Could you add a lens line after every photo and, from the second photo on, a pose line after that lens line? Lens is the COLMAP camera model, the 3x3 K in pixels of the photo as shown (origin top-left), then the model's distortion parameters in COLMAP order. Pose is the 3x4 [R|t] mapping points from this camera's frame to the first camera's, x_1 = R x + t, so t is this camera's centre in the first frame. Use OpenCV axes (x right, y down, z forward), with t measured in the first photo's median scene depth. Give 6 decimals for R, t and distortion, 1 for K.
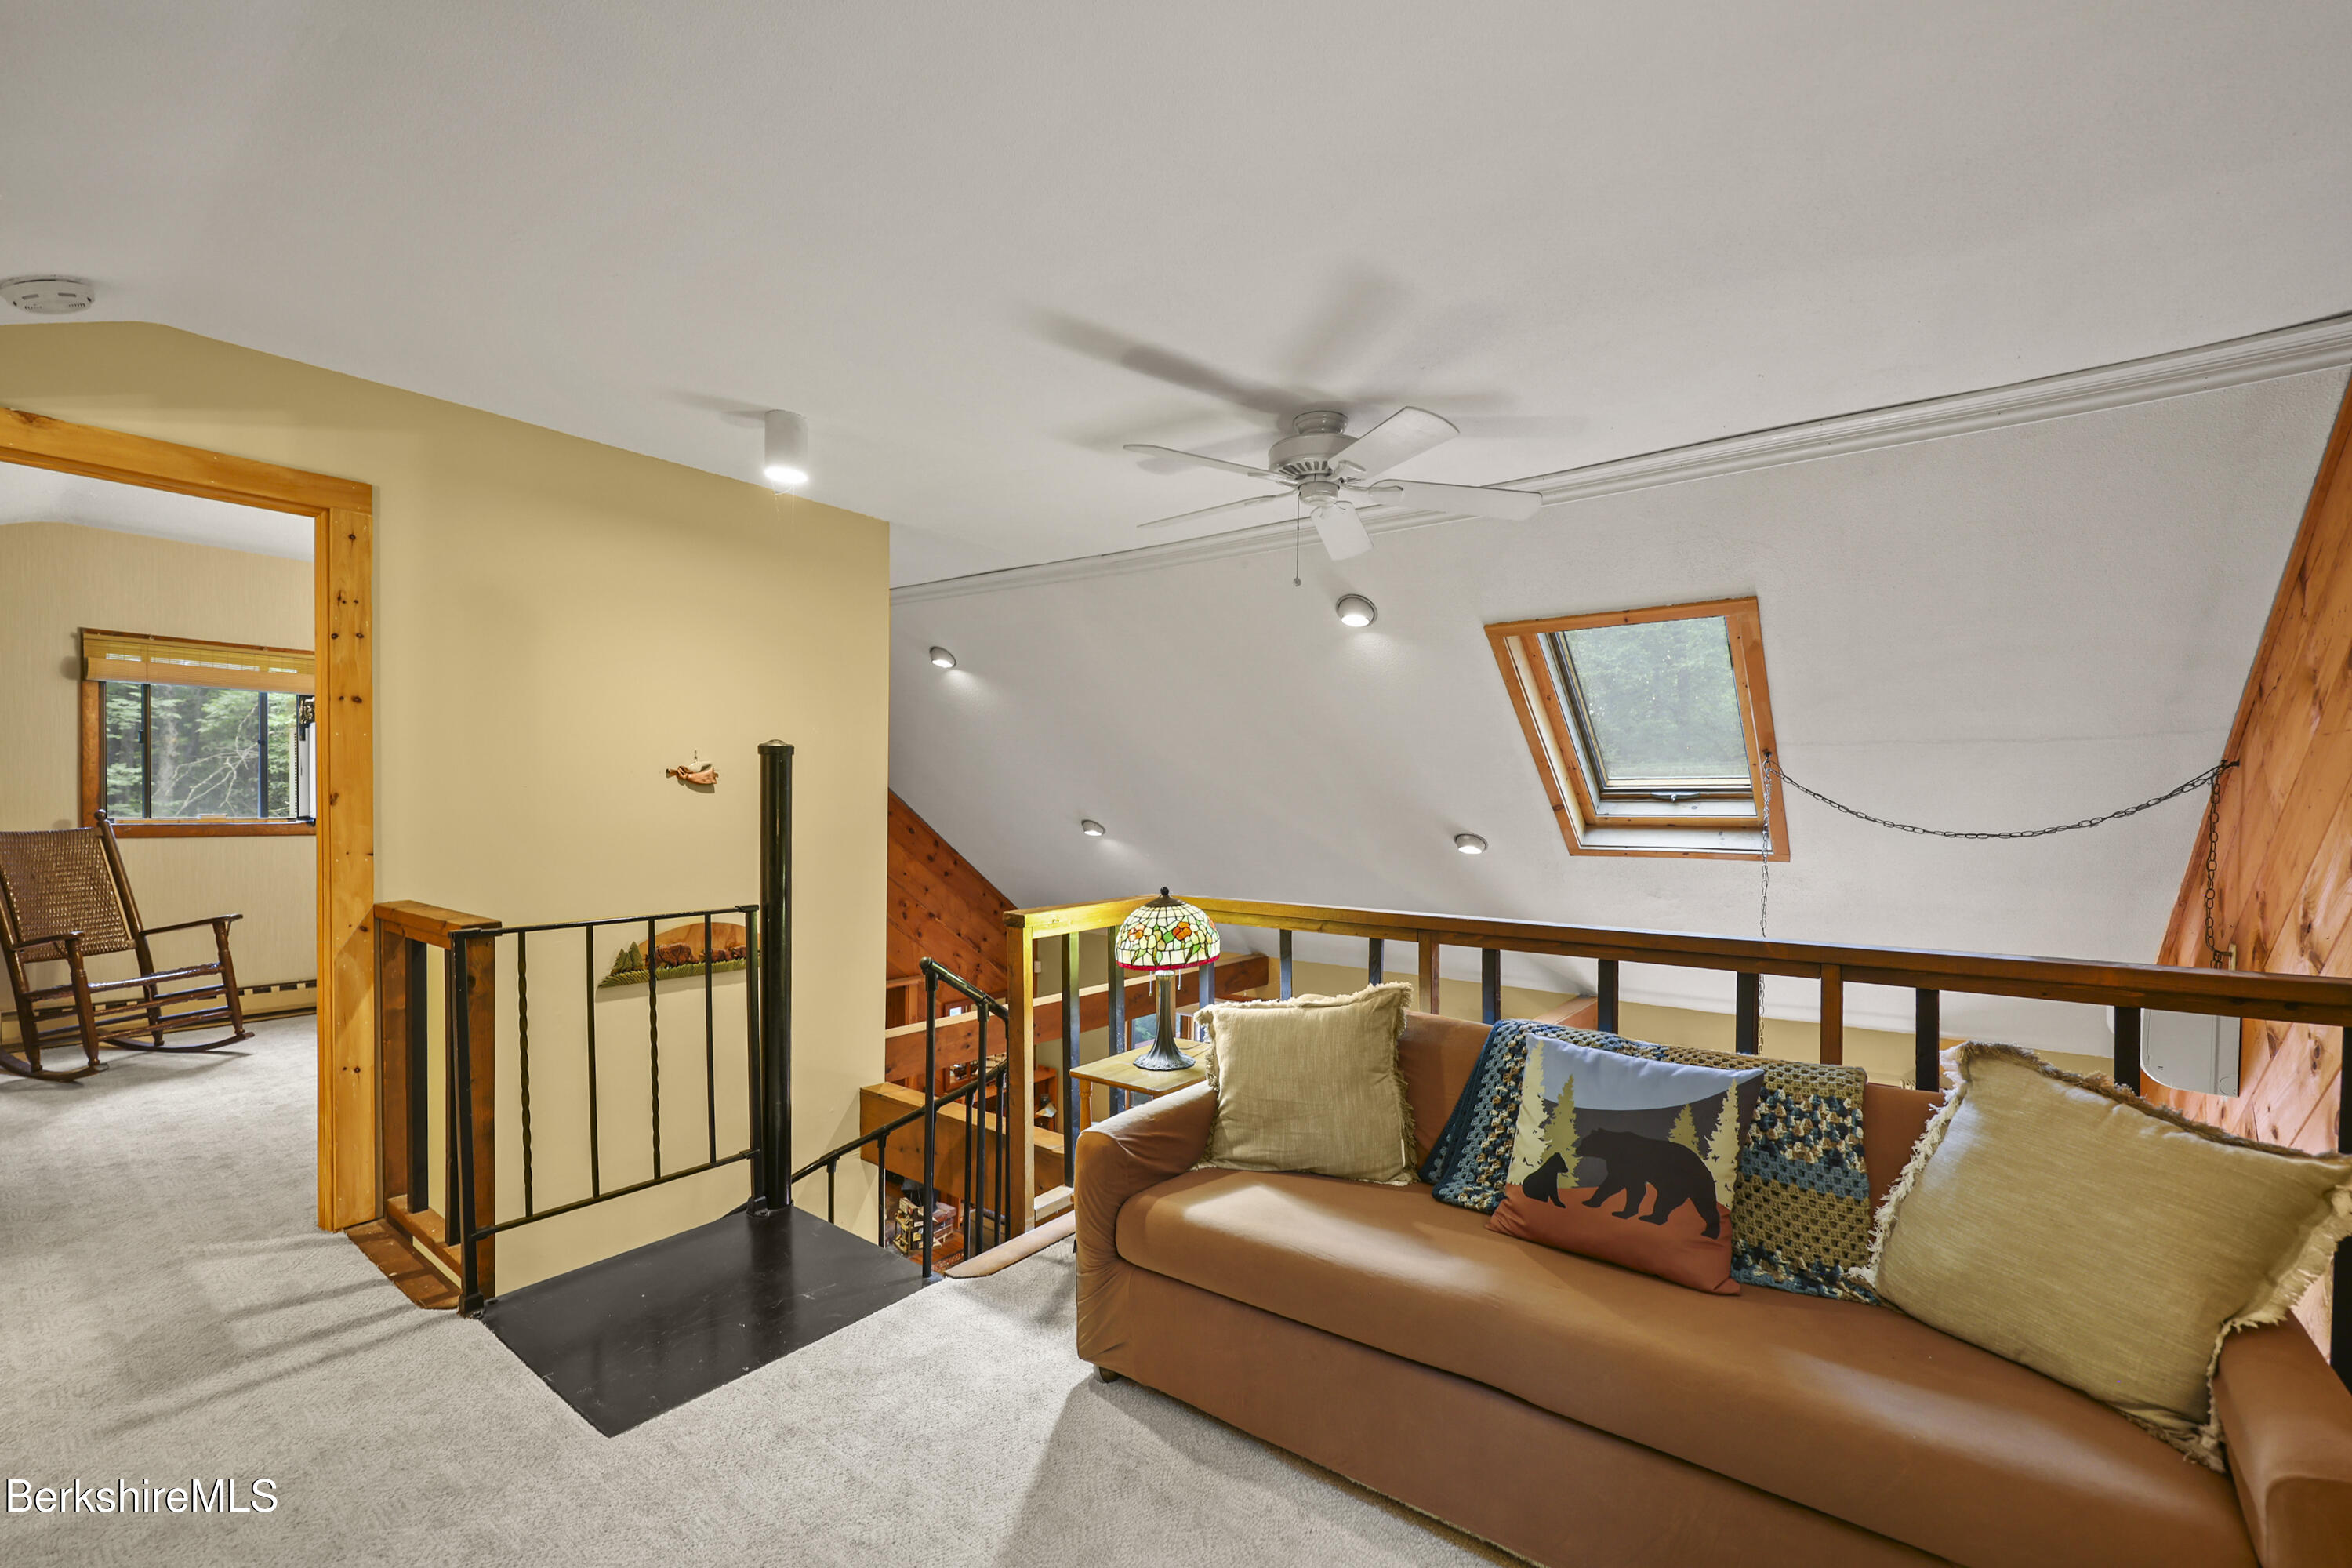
lens RADIAL K [[987.4, 0, 1185.7], [0, 987.4, 818.1], [0, 0, 1]] dist [0.000414, -0.000004]
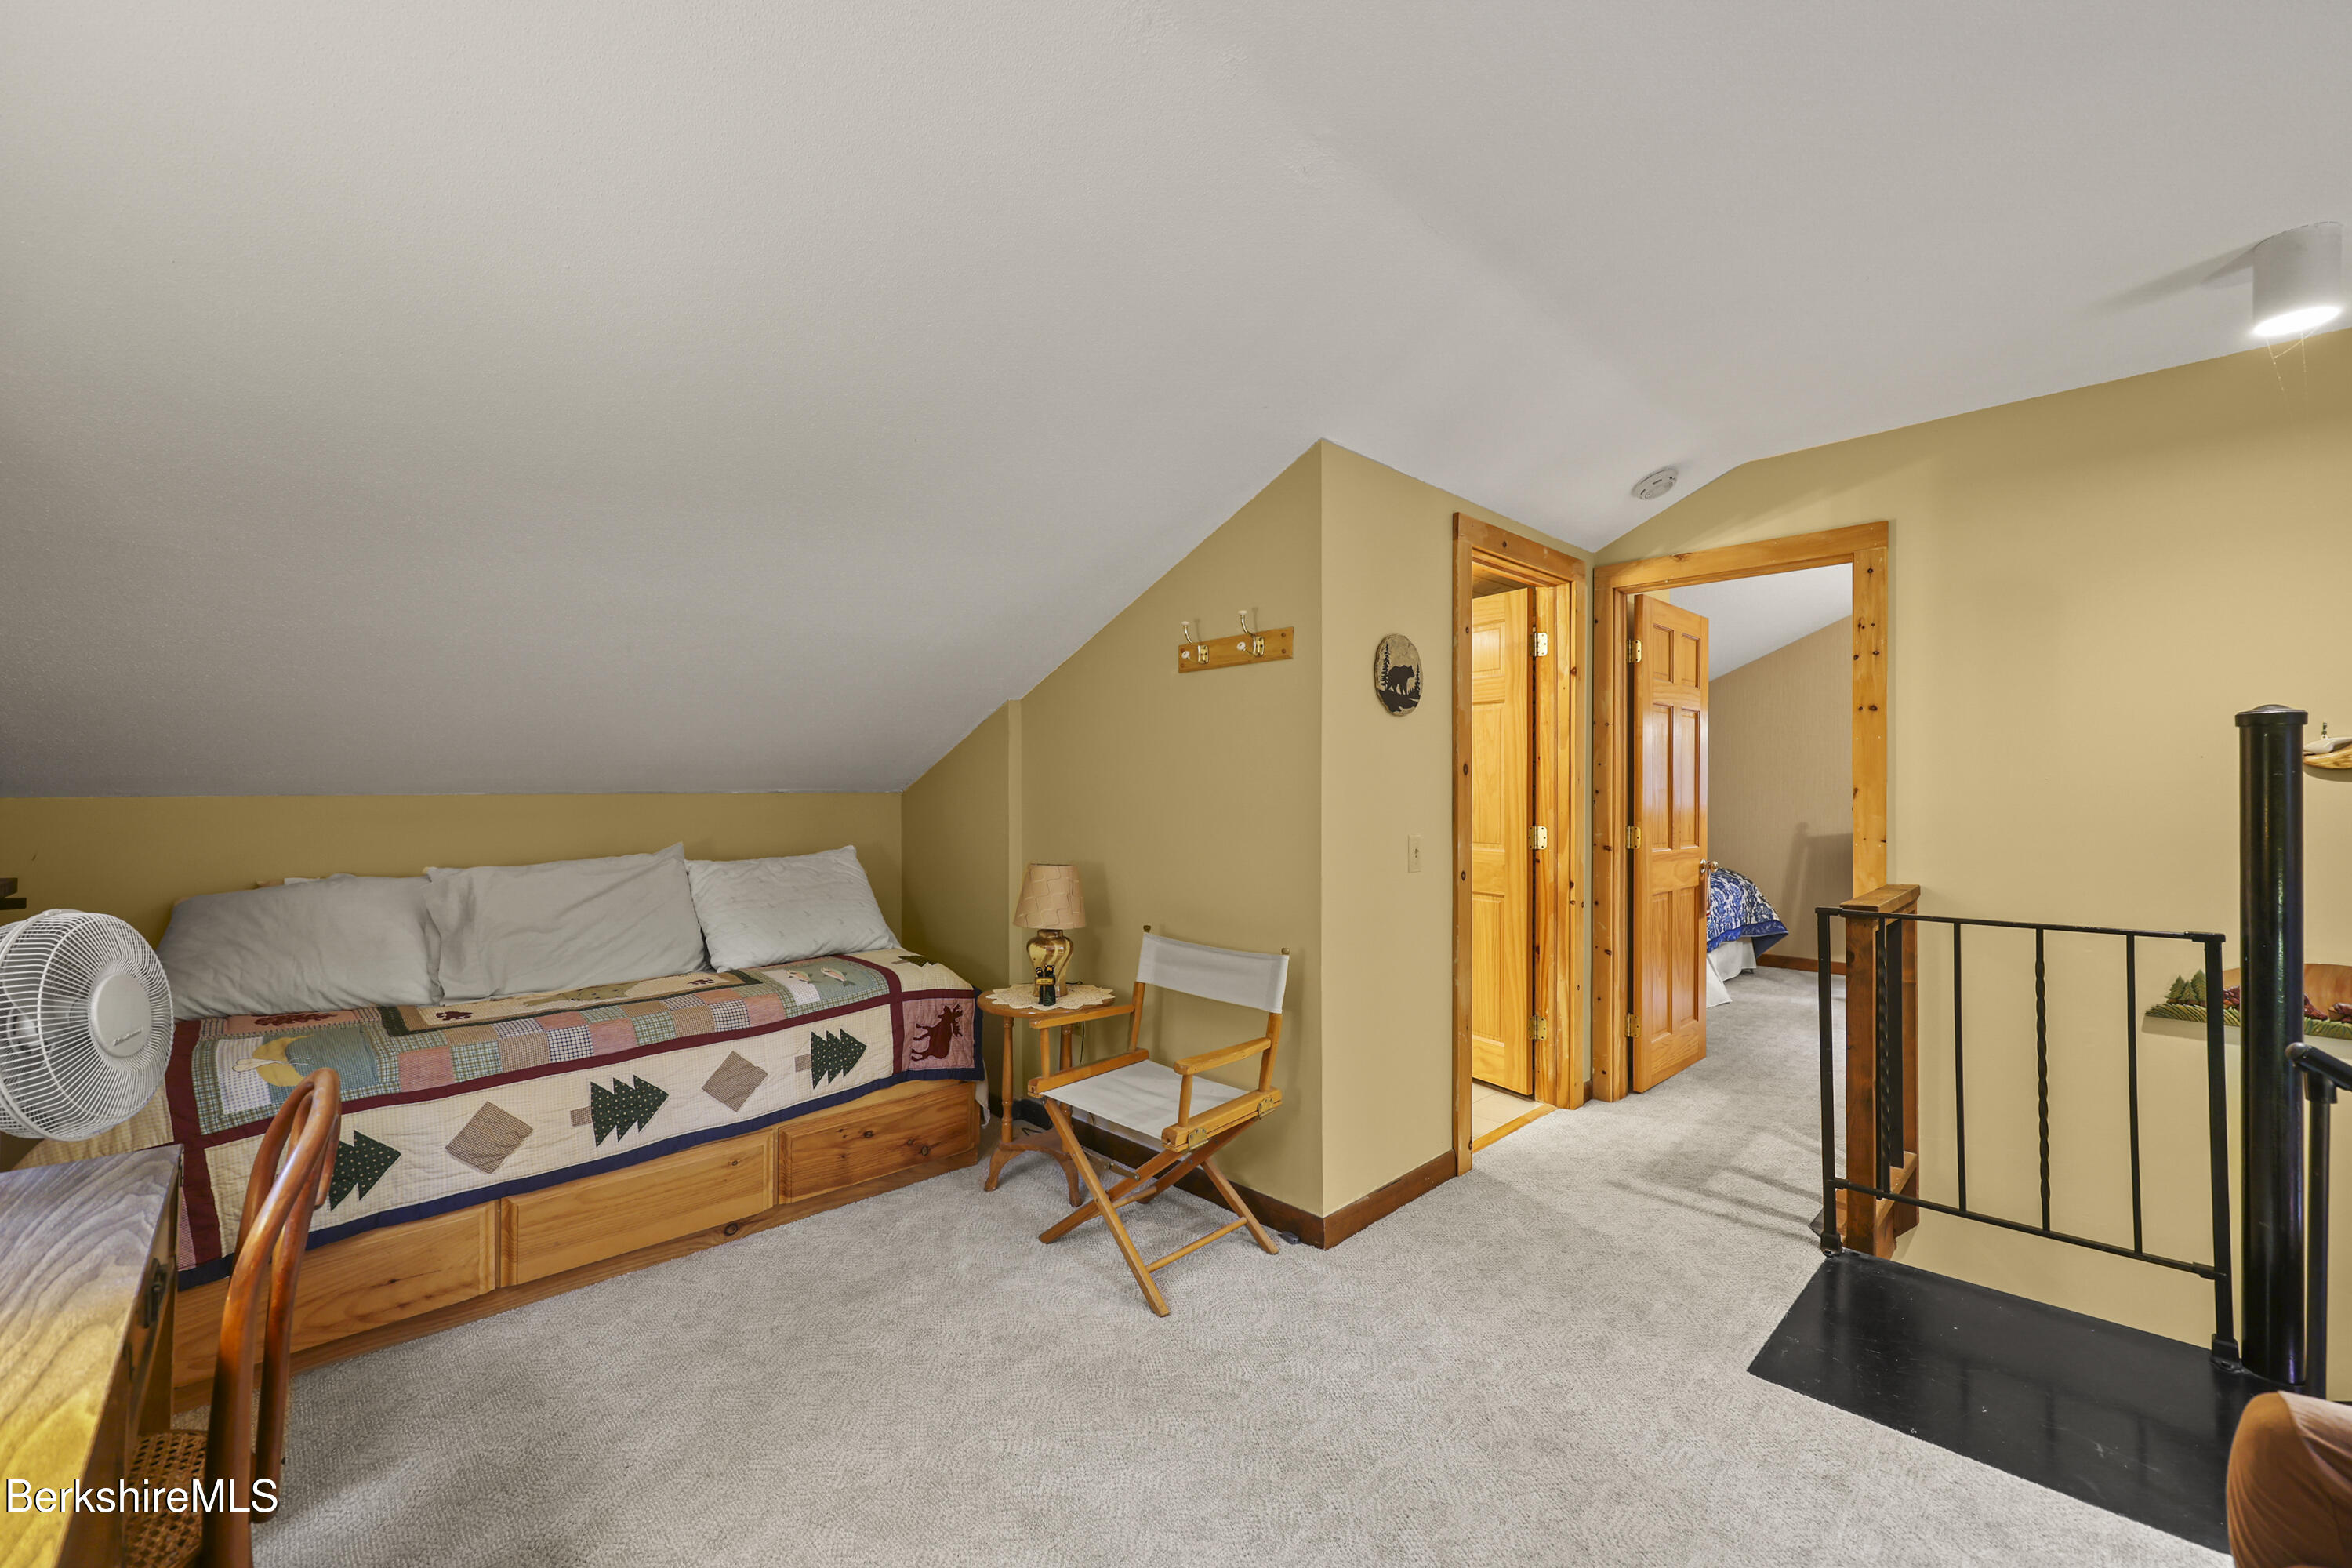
lens RADIAL K [[947.6, 0, 1194.8], [0, 947.6, 787.0], [0, 0, 1]] dist [-0.010454, -0.000001]
pose [[-0.141780, -0.014499, -0.989792, 0.365316], [-0.020224, 0.999726, -0.011748, 0.002656], [0.989692, 0.018351, -0.142034, 0.354151]]
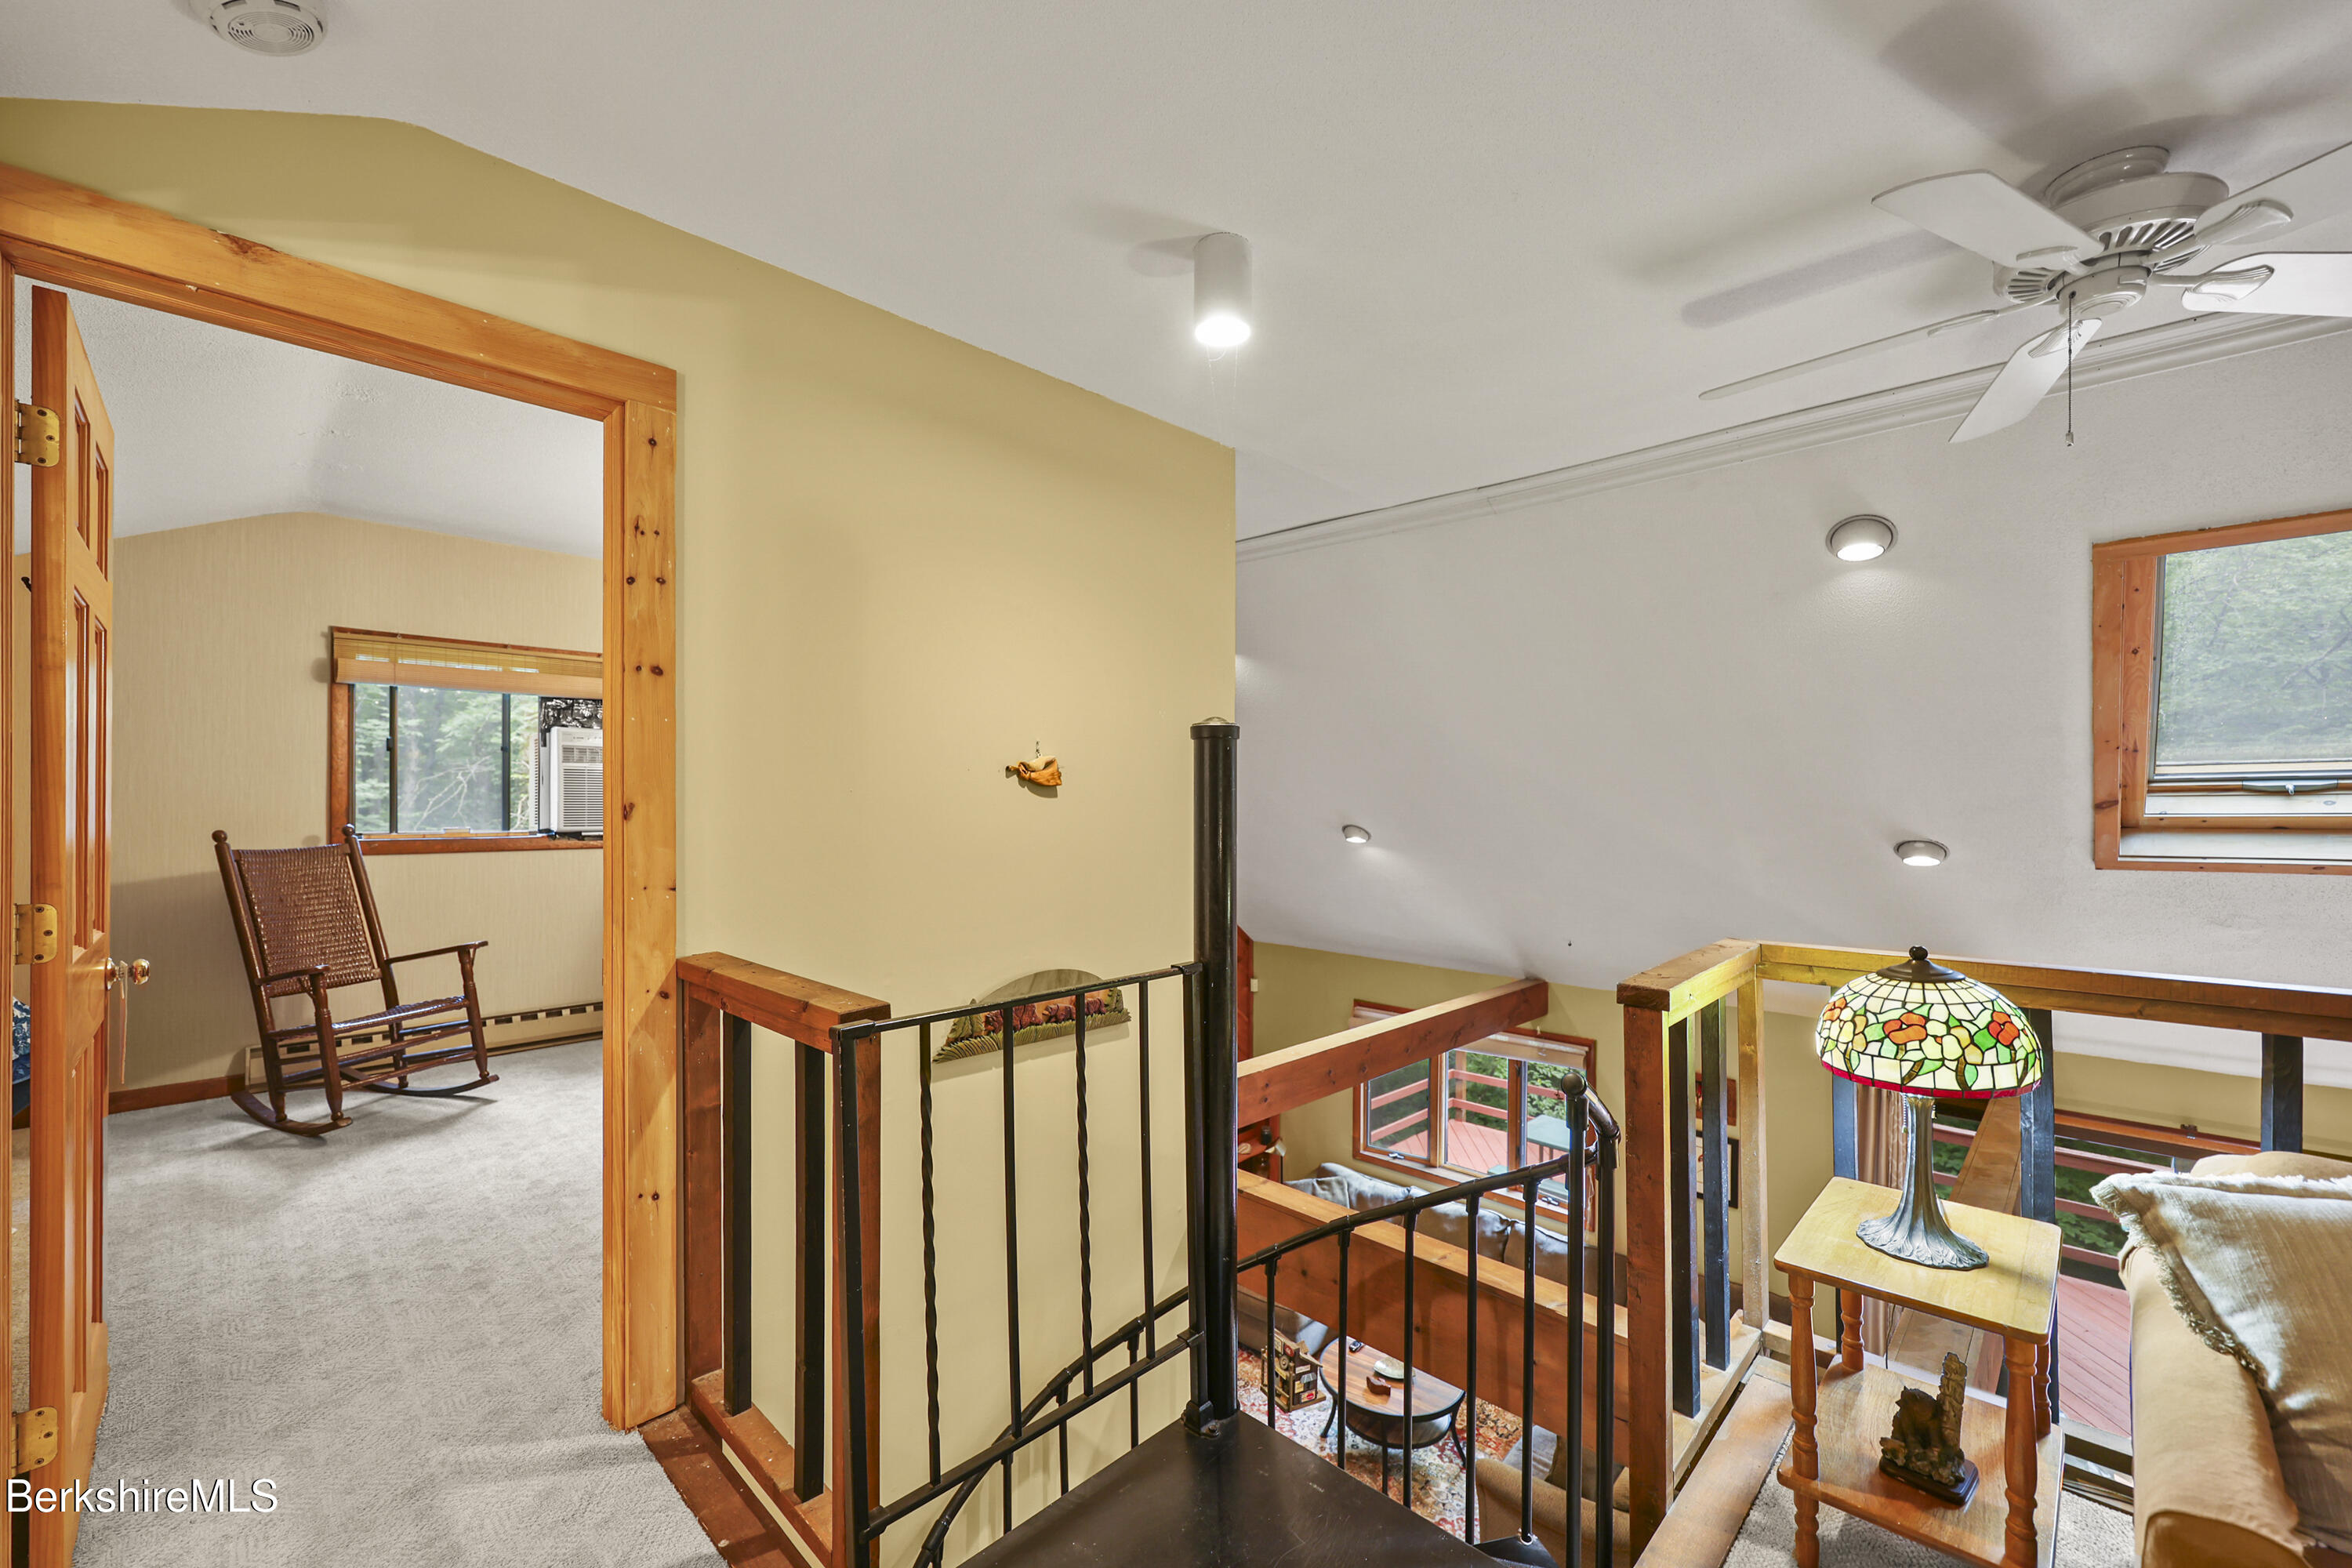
lens RADIAL K [[960.6, 0, 1170.7], [0, 960.6, 800.2], [0, 0, 1]] dist [-0.000860, -0.000142]
pose [[0.991501, -0.011324, -0.129609, -0.374132], [0.008672, 0.999742, -0.021009, -0.009071], [0.129813, 0.019707, 0.991343, 0.356009]]
